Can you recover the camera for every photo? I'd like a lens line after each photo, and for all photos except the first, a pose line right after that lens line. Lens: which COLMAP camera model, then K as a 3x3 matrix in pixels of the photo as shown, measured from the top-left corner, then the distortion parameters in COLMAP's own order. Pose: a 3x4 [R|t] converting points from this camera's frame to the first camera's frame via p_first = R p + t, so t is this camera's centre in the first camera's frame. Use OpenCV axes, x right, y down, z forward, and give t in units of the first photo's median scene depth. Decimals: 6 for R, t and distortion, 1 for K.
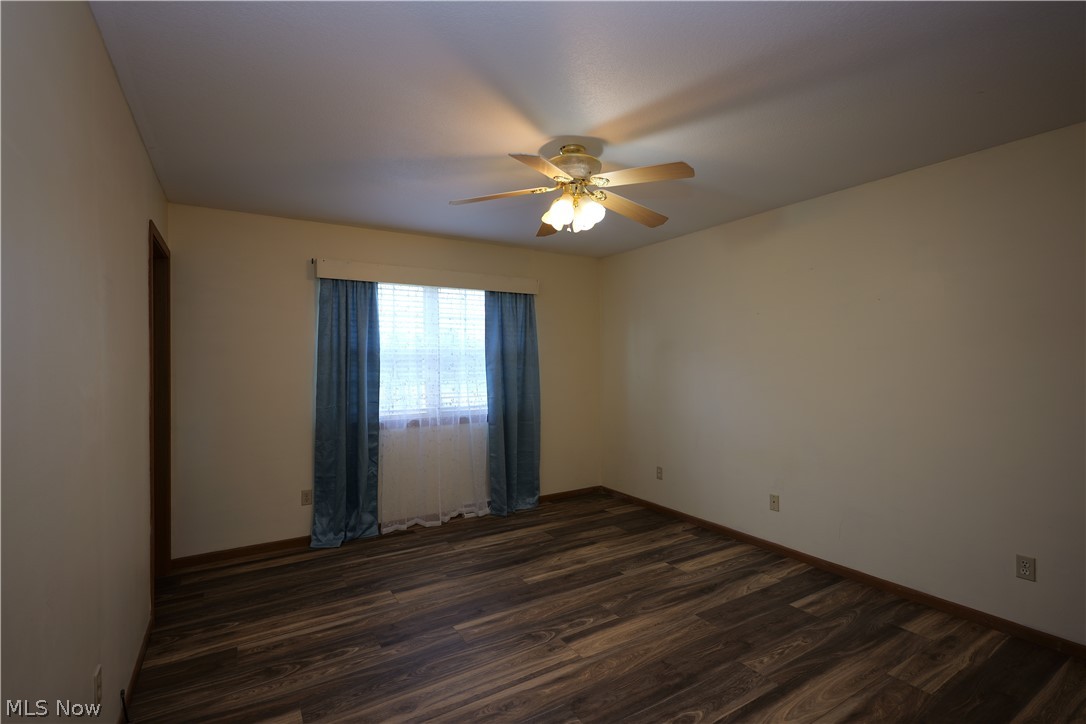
lens RADIAL K [[498.4, 0, 540.5], [0, 498.4, 366.8], [0, 0, 1]] dist [0.008586, -0.004359]
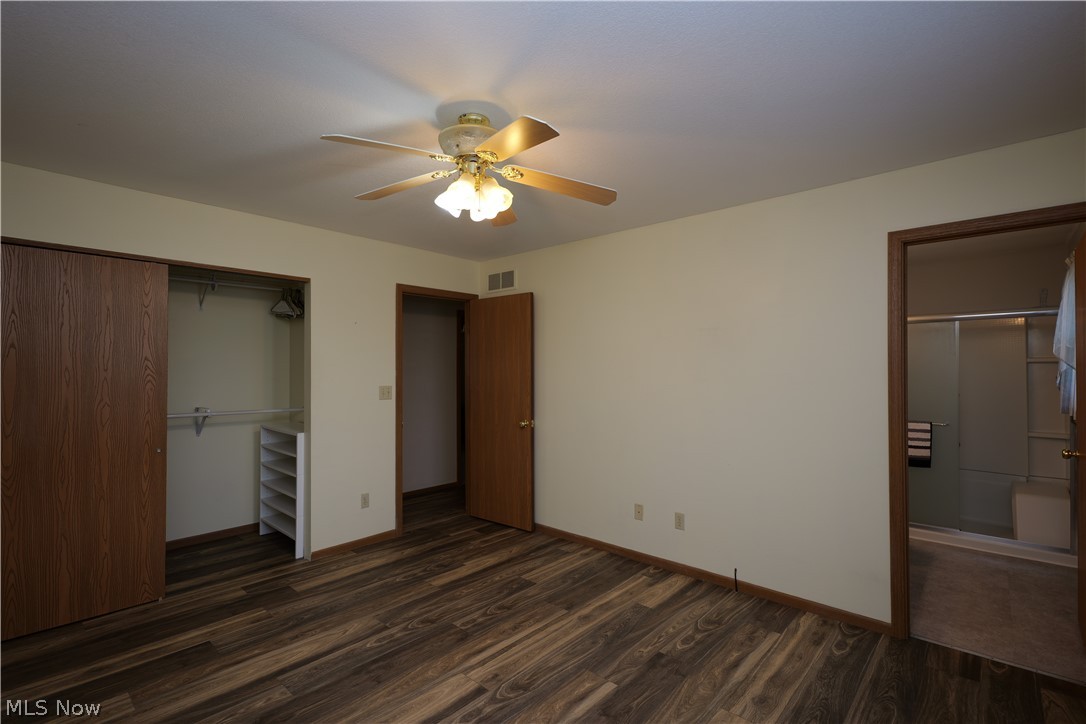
lens RADIAL K [[498.4, 0, 537.5], [0, 498.4, 367.6], [0, 0, 1]] dist [0.008586, -0.004359]
pose [[-0.963088, 0.004964, -0.269141, 0.139694], [0.003966, 0.999983, 0.004254, -0.019834], [0.269158, 0.003029, -0.963091, 1.367272]]
